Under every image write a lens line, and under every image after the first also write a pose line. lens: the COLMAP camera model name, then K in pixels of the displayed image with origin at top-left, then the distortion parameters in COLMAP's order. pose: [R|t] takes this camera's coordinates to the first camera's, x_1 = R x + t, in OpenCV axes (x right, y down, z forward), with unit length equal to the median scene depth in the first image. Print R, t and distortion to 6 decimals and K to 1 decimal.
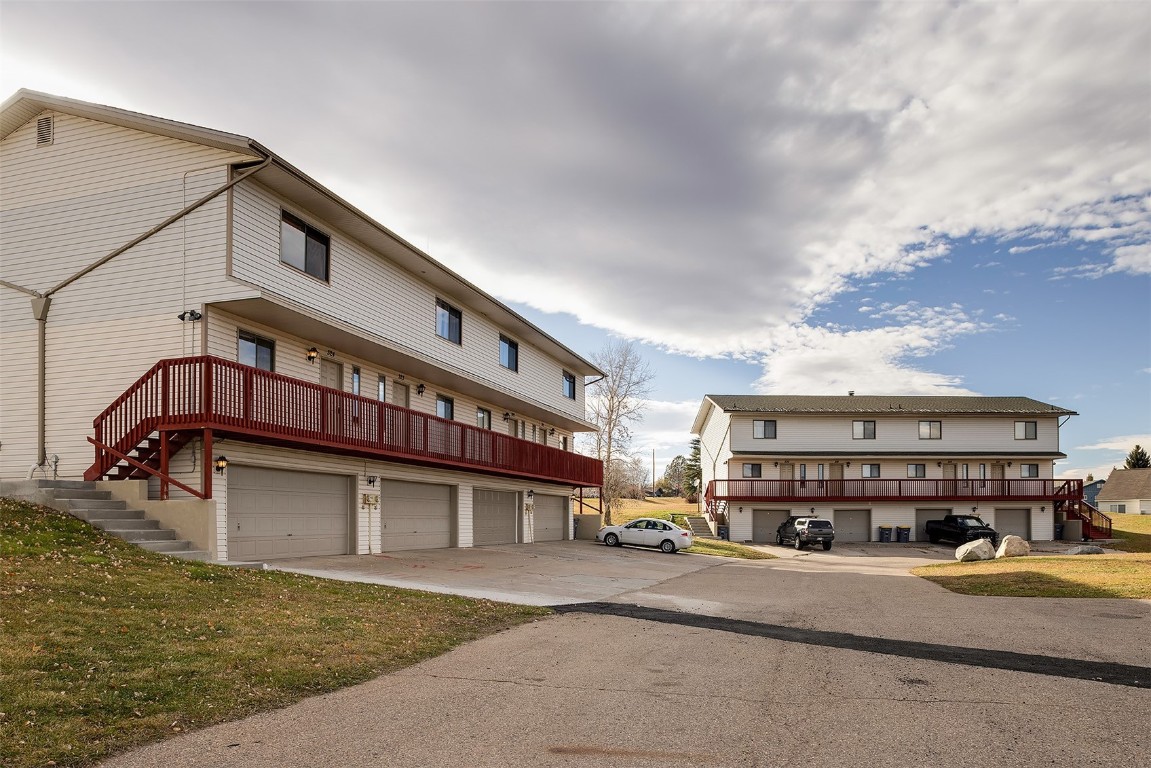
lens RADIAL K [[796.0, 0, 577.4], [0, 796.0, 484.7], [0, 0, 1]] dist [-0.070490, 0.069378]
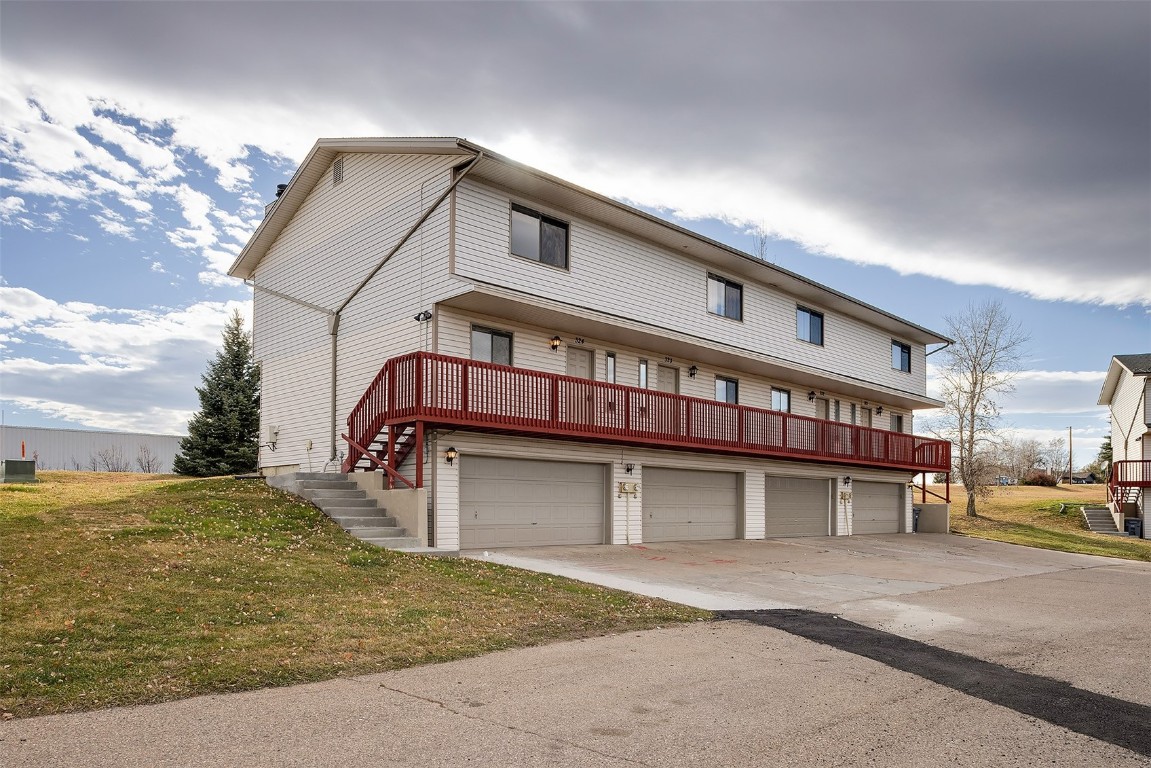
lens RADIAL K [[796.0, 0, 577.4], [0, 796.0, 484.7], [0, 0, 1]] dist [-0.070490, 0.069378]
pose [[0.882412, -0.008605, -0.470399, 0.149335], [0.015030, 0.999838, 0.009905, 0.004210], [0.470237, -0.015811, 0.882398, 0.114373]]
